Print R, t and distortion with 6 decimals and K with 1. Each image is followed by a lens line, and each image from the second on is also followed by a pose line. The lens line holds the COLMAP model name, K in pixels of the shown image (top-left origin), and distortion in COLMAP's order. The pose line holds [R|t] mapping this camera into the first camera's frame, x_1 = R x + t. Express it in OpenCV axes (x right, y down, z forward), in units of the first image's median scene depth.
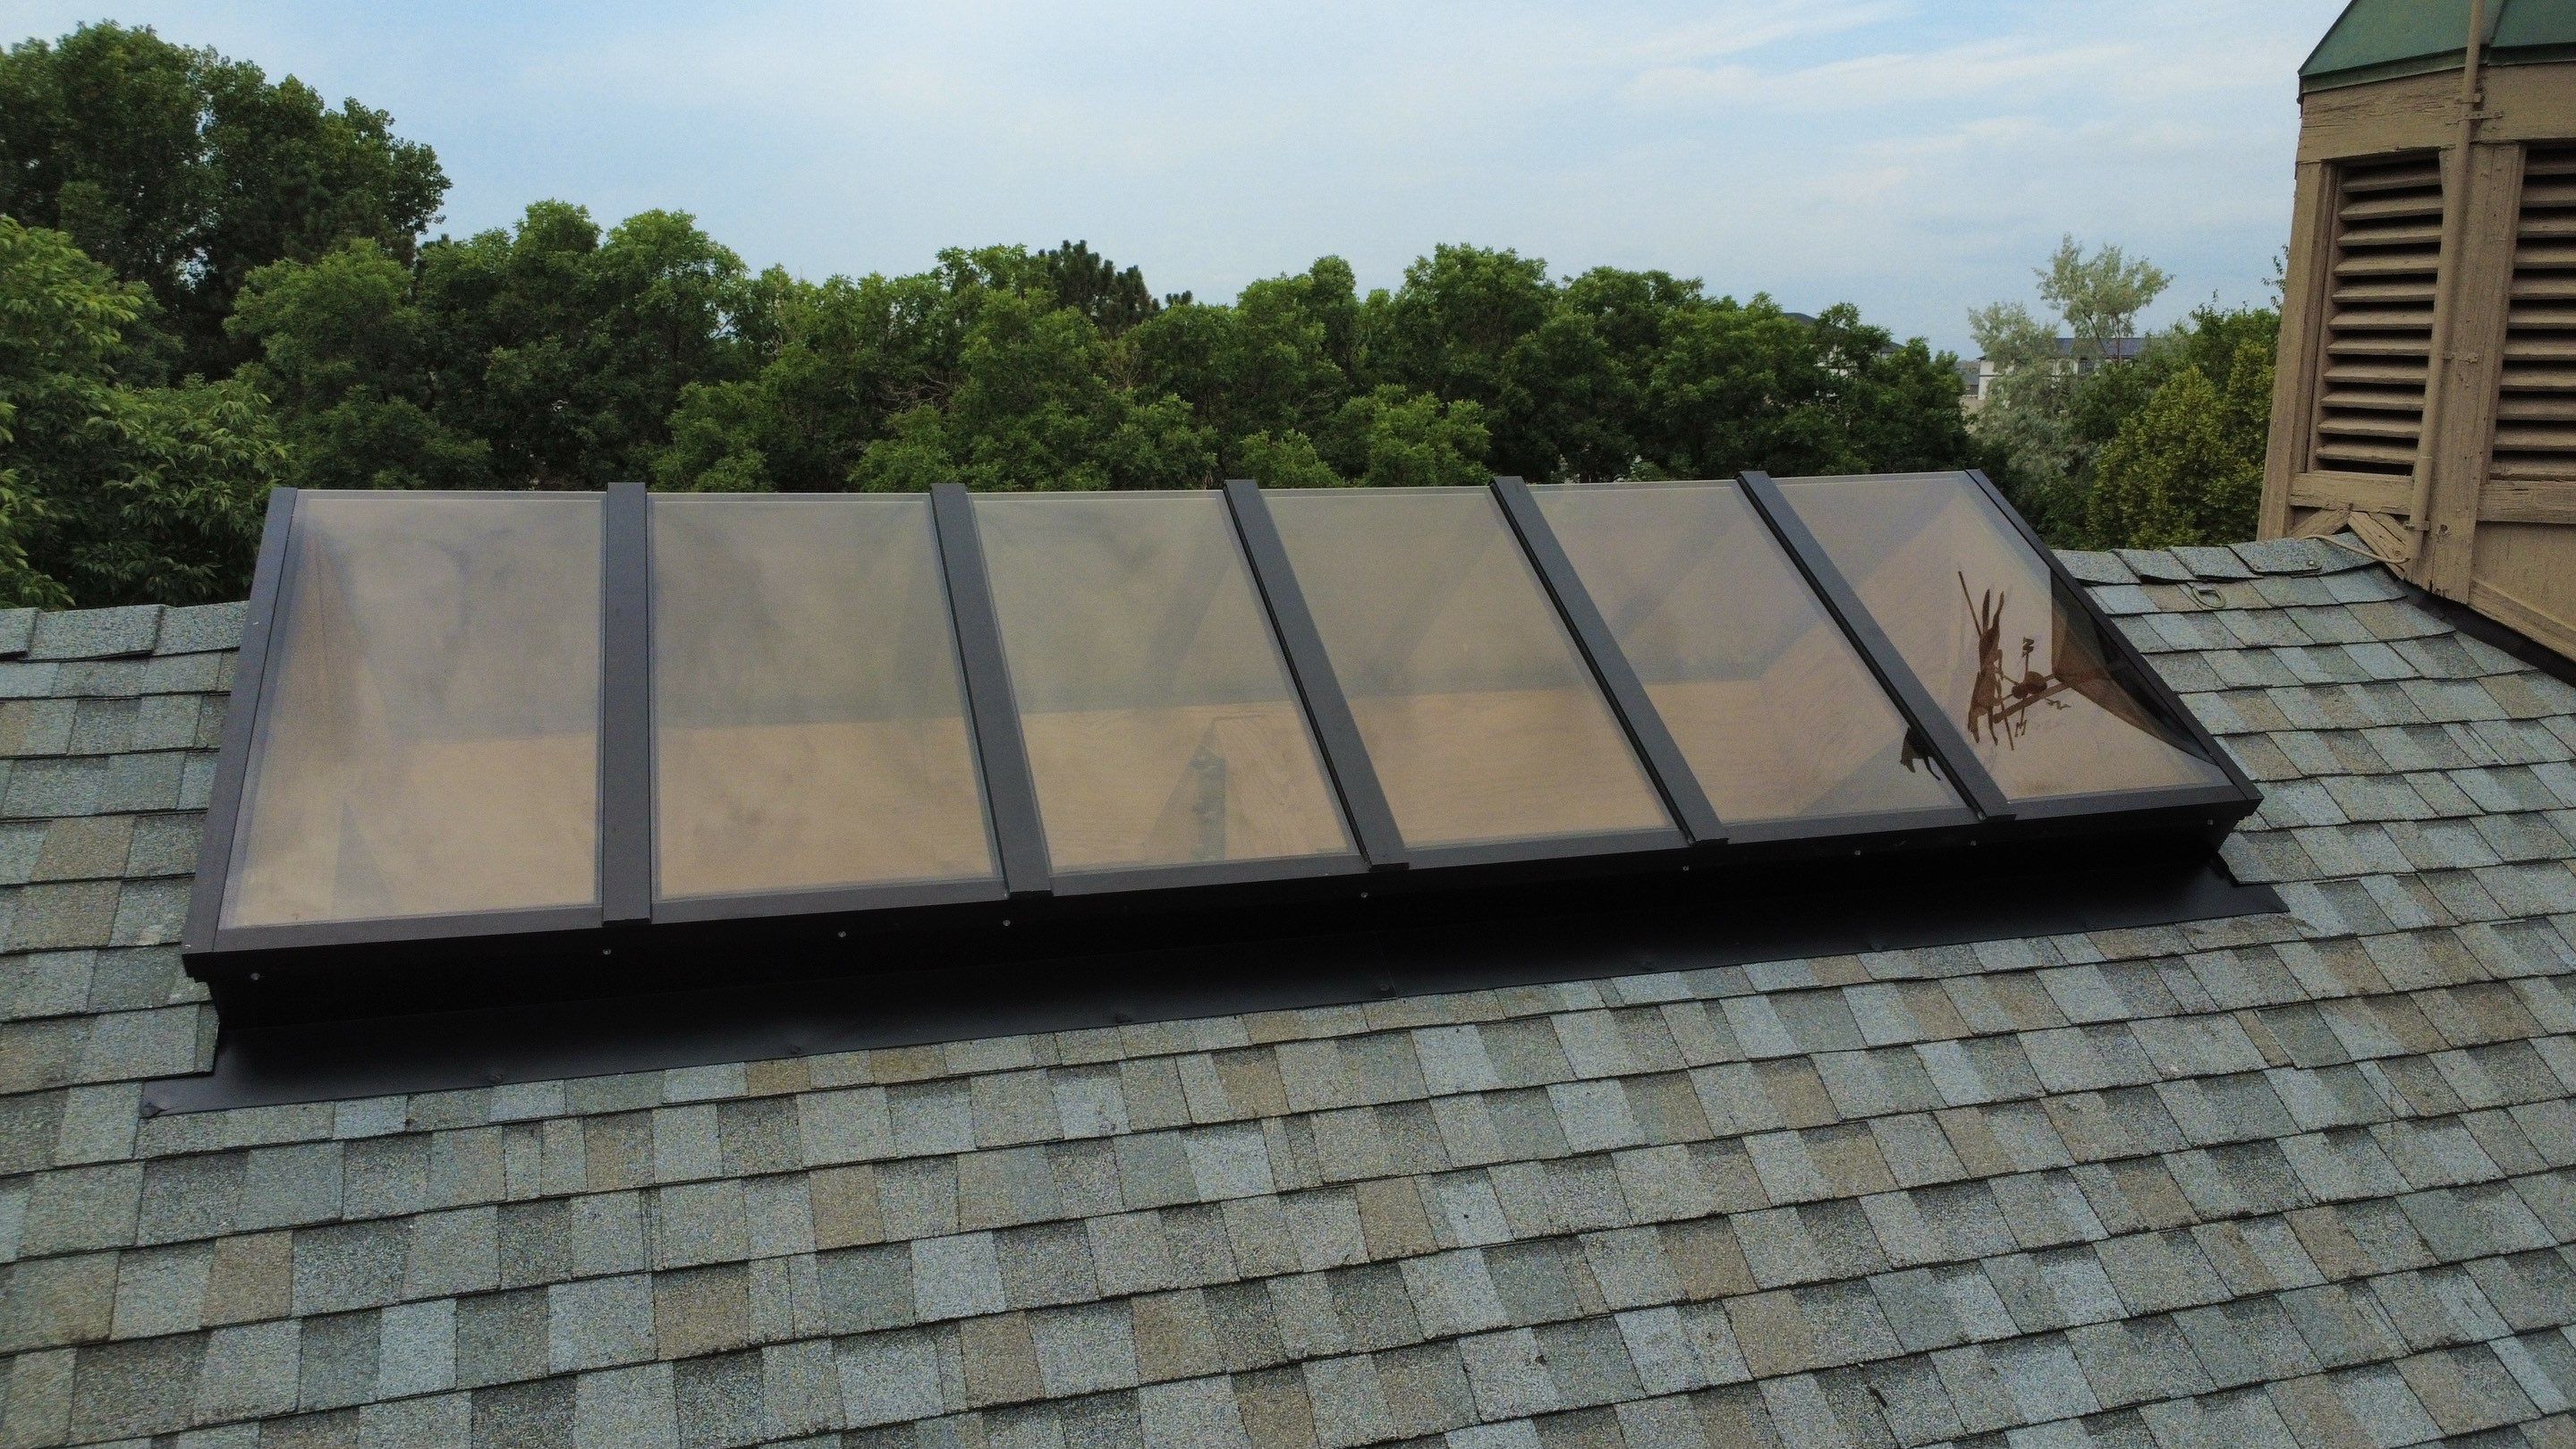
lens RADIAL K [[1949.7, 0, 1288.6], [0, 1949.7, 720.4], [0, 0, 1]] dist [0.009729, -0.014792]
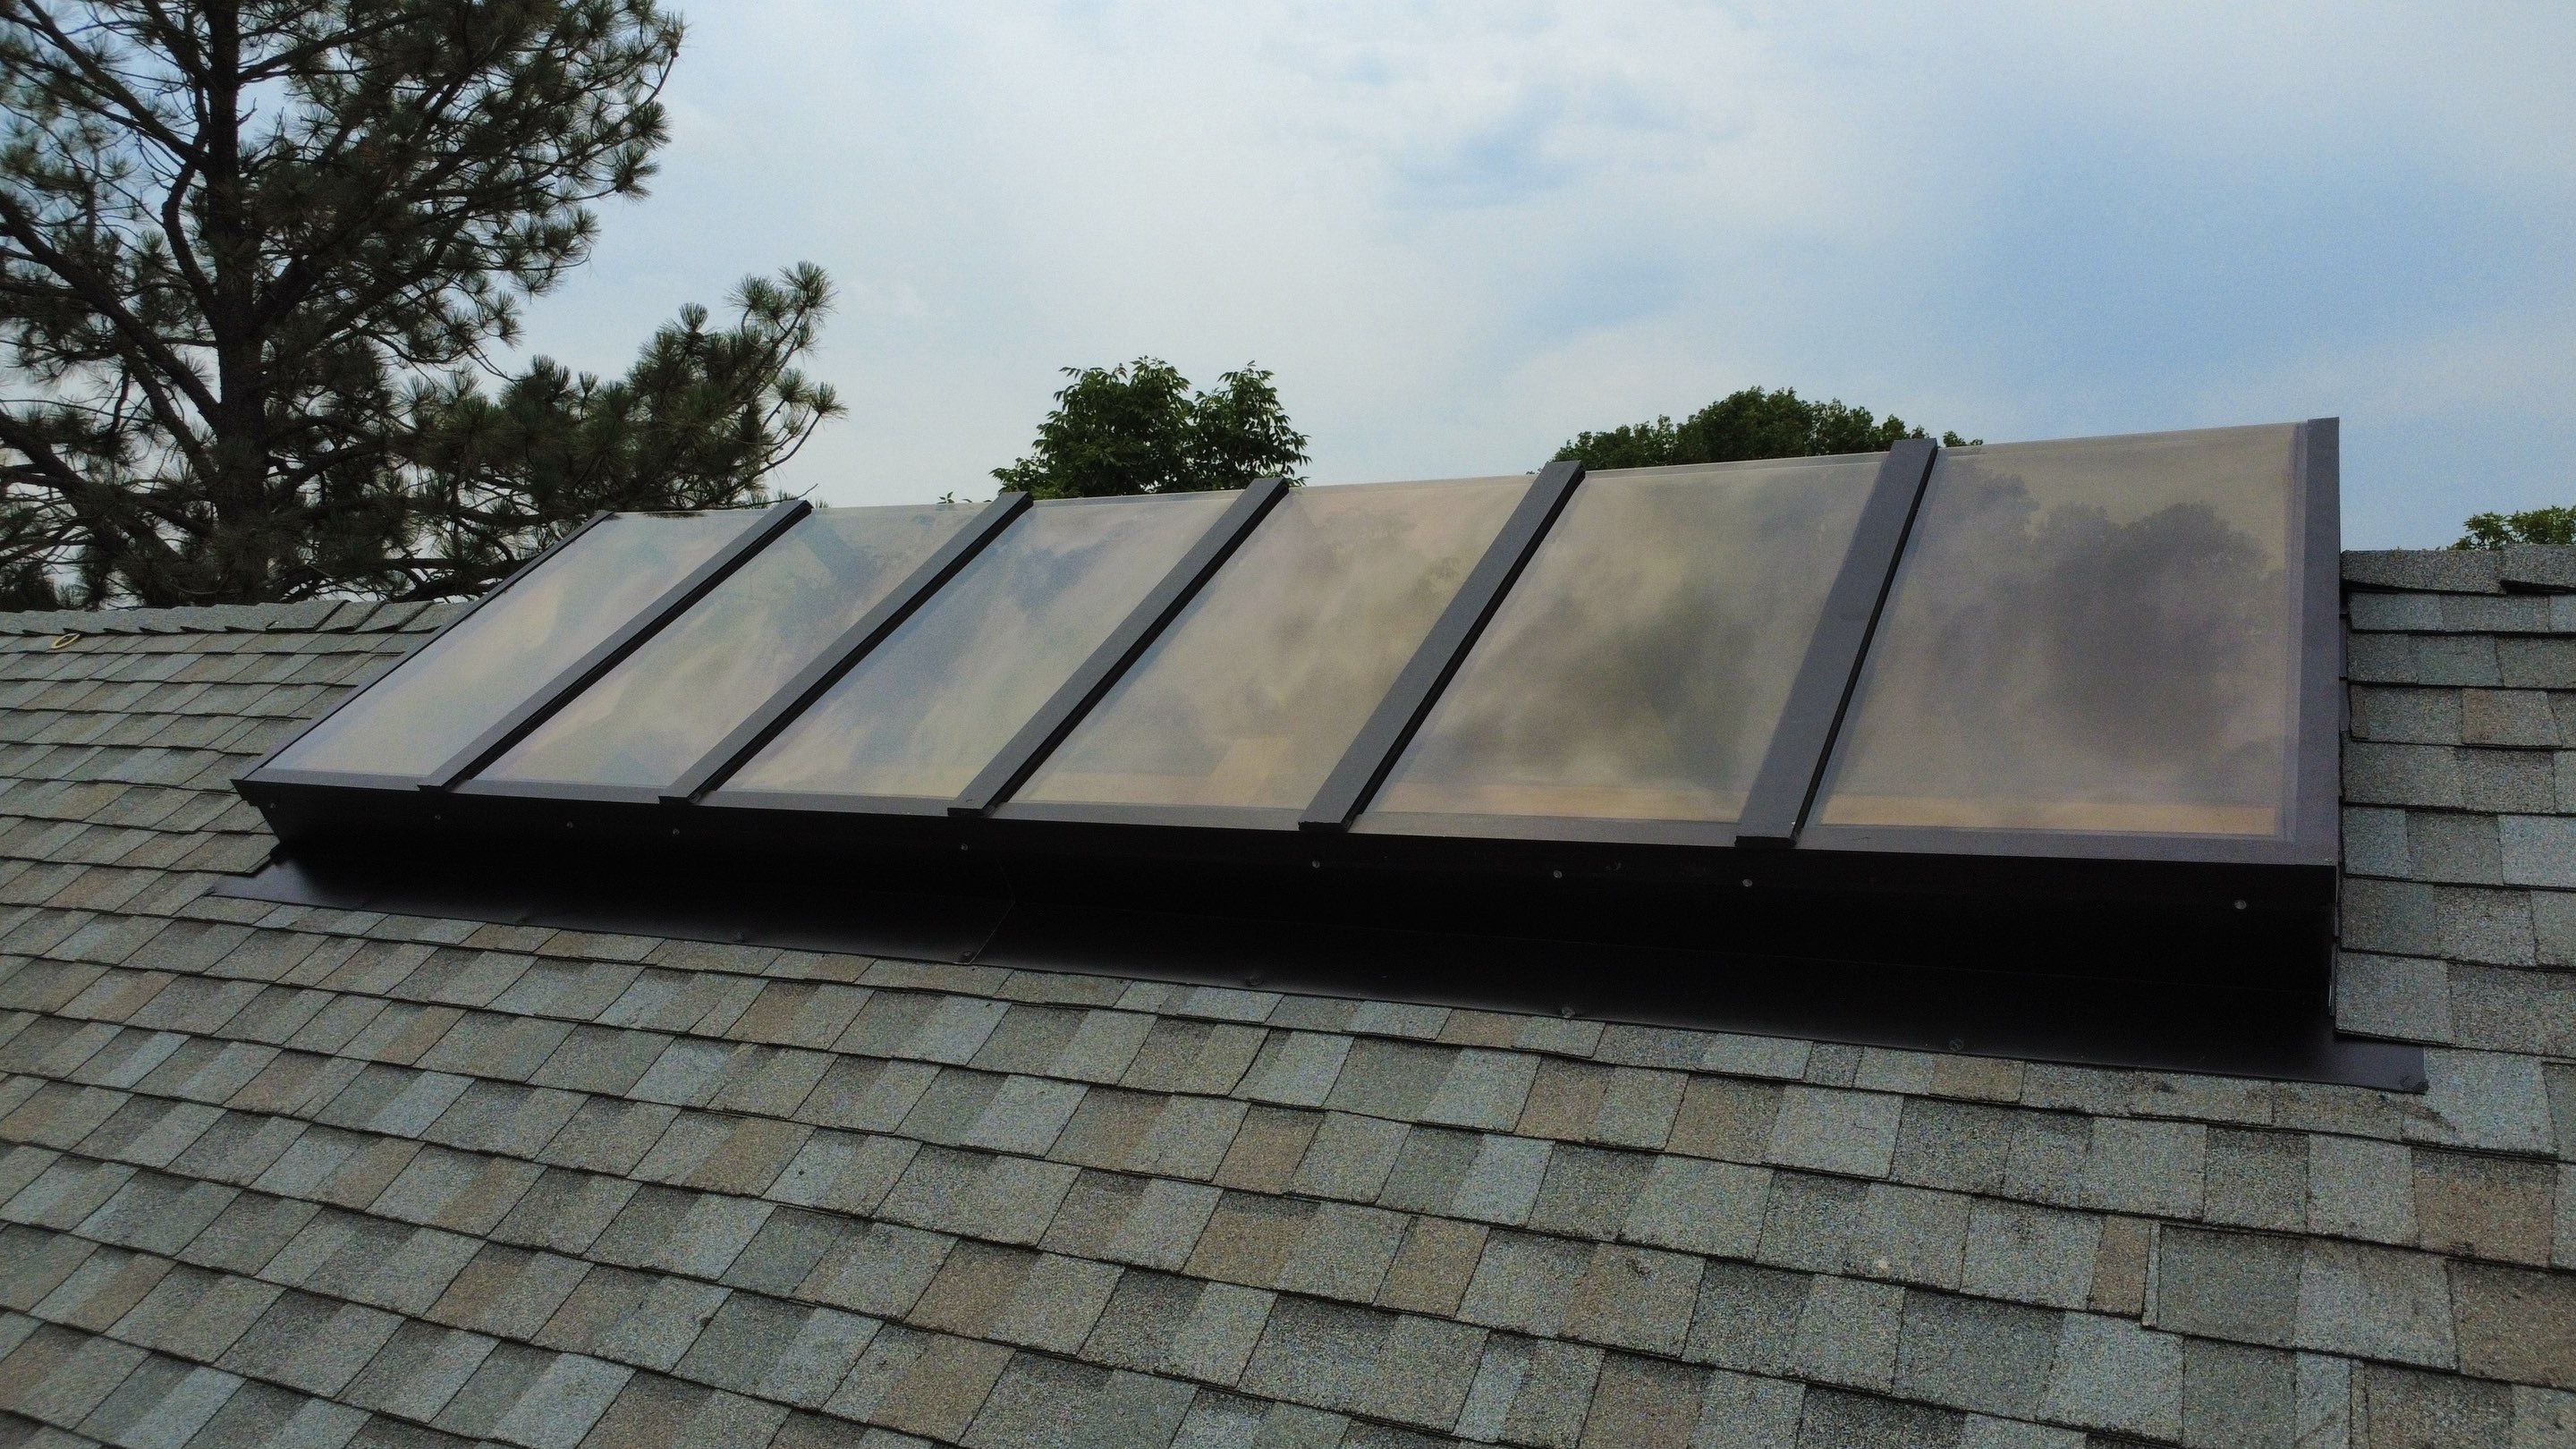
lens RADIAL K [[1949.7, 0, 1288.6], [0, 1949.7, 720.4], [0, 0, 1]] dist [0.009729, -0.014792]
pose [[0.692202, 0.008429, -0.721655, 0.848618], [-0.128678, 0.985351, -0.111917, 0.121118], [0.710140, 0.170330, 0.683146, 0.509969]]
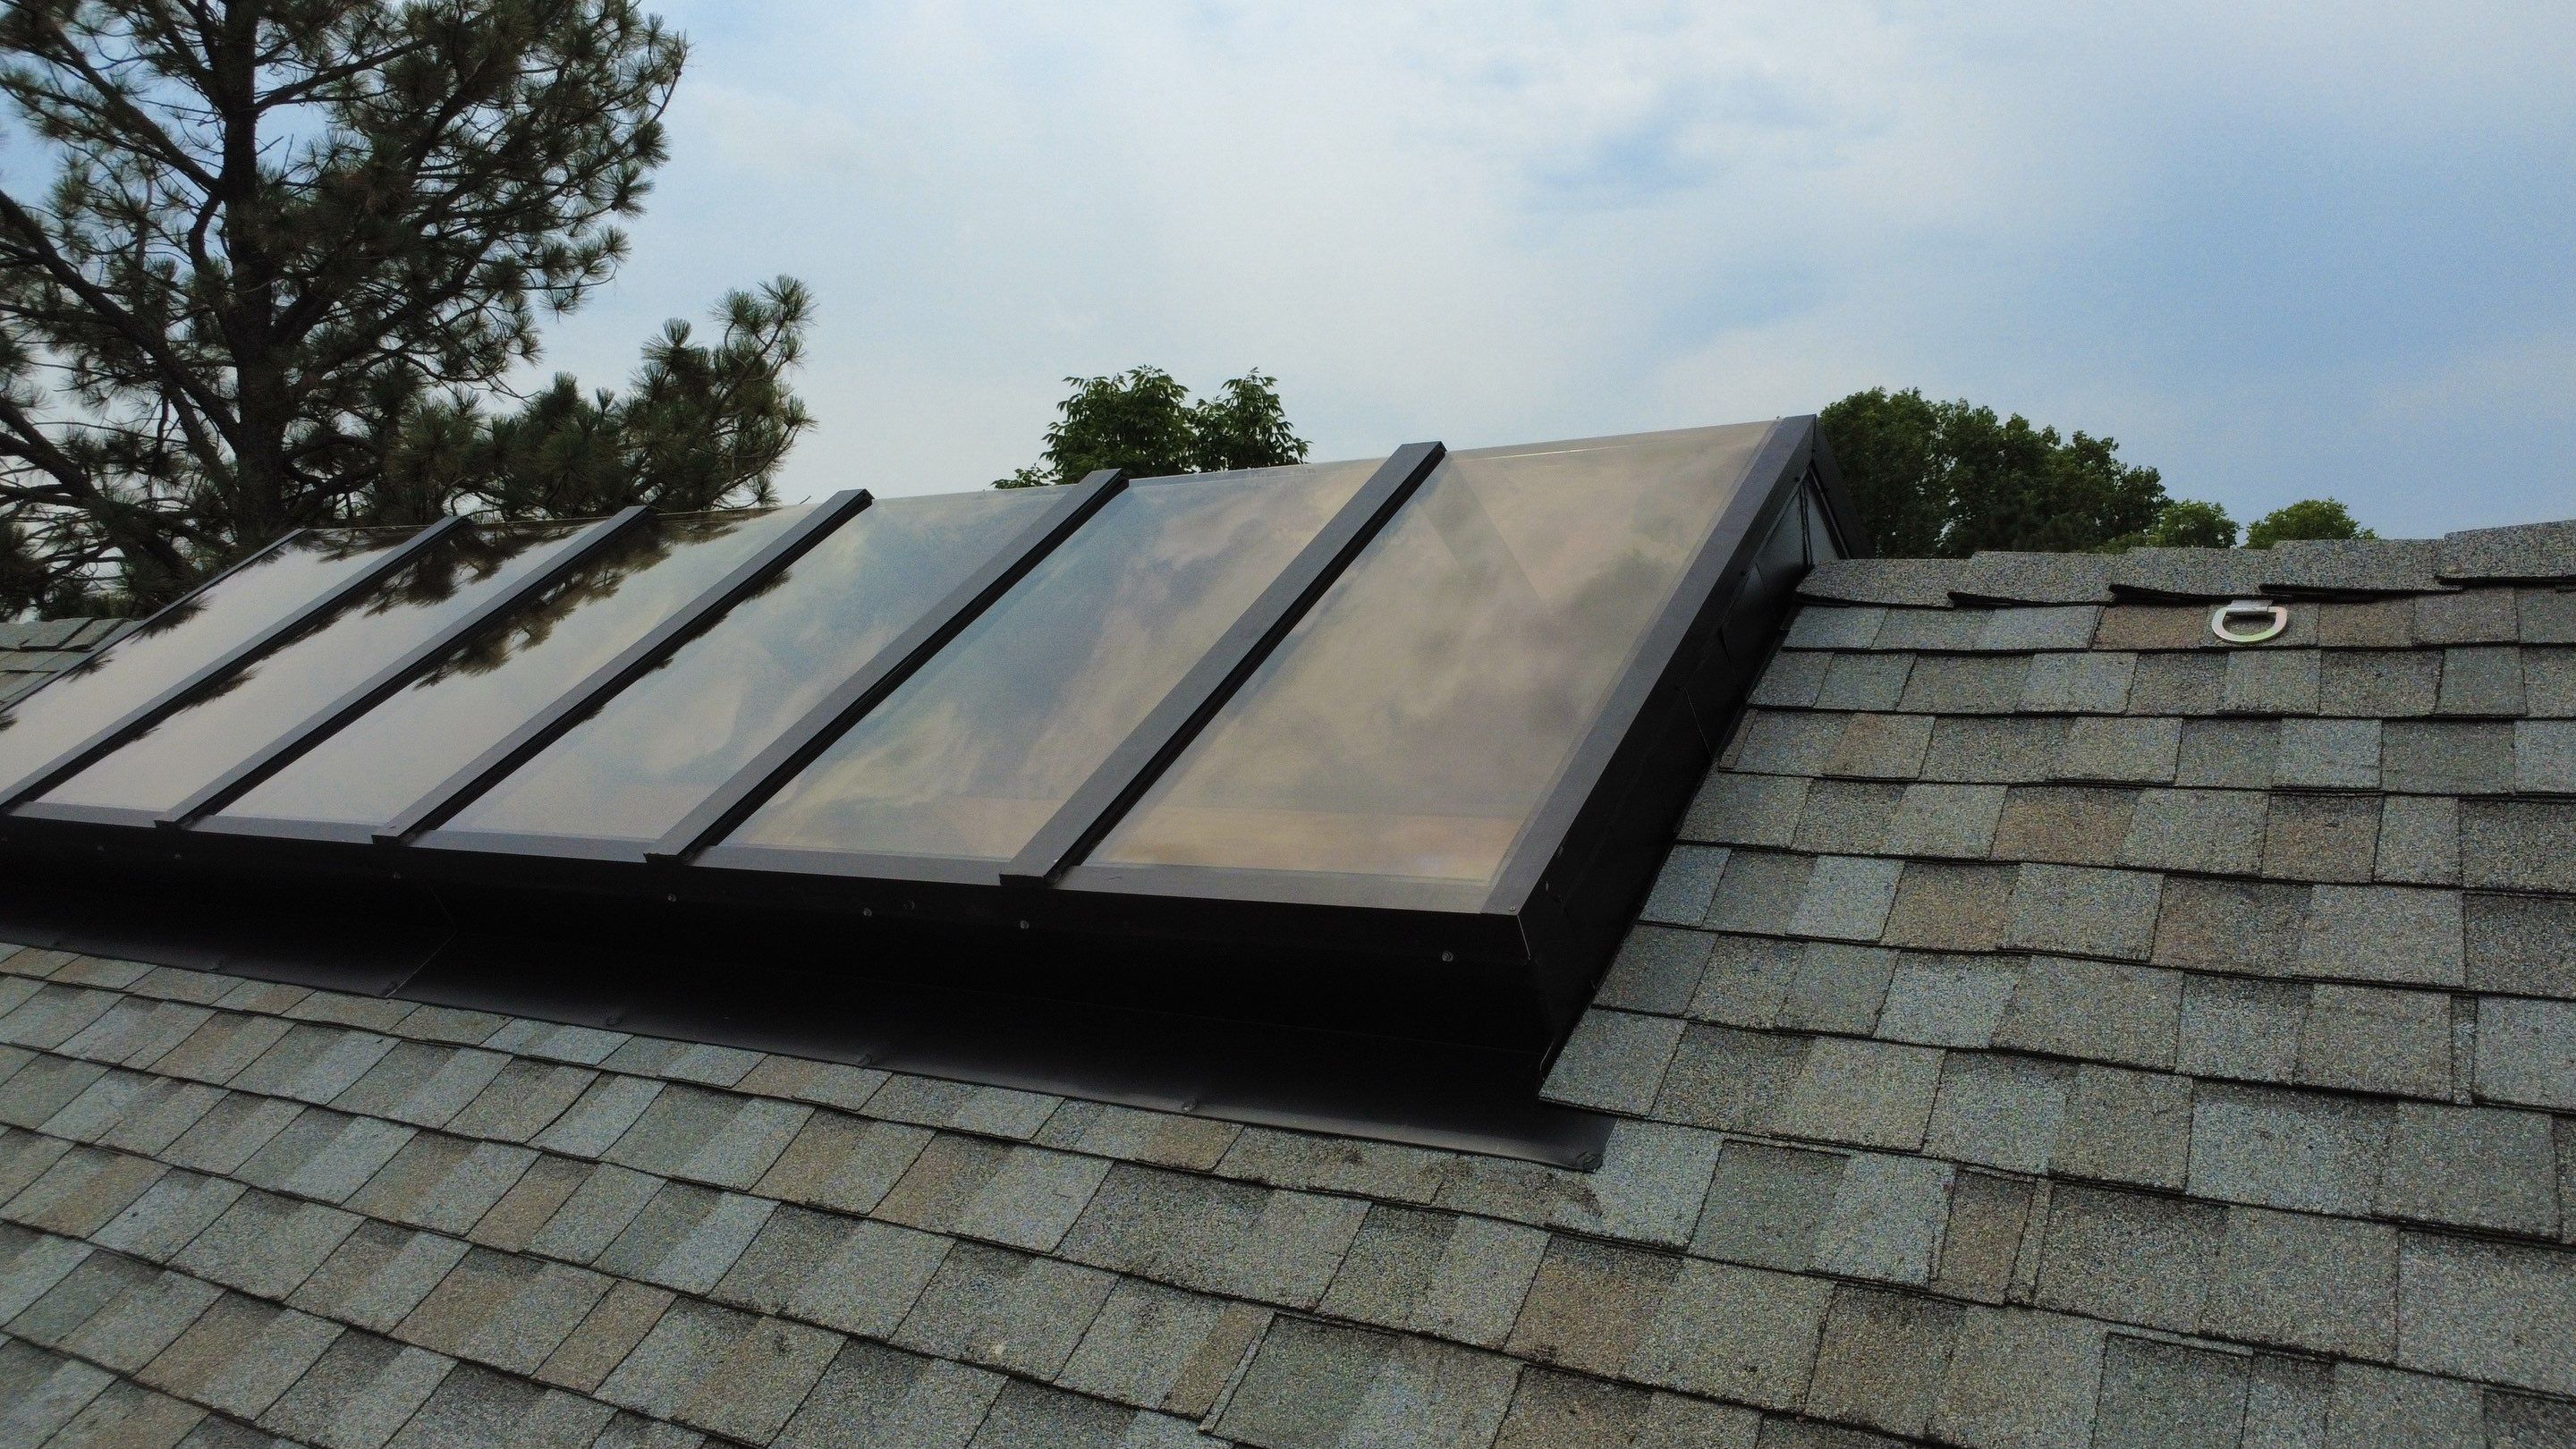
lens RADIAL K [[1949.7, 0, 1288.6], [0, 1949.7, 720.4], [0, 0, 1]] dist [0.009729, -0.014792]
pose [[0.637381, 0.005396, -0.770530, 1.031716], [-0.136101, 0.985042, -0.105685, 0.063128], [0.758434, 0.172232, 0.628581, 0.789893]]
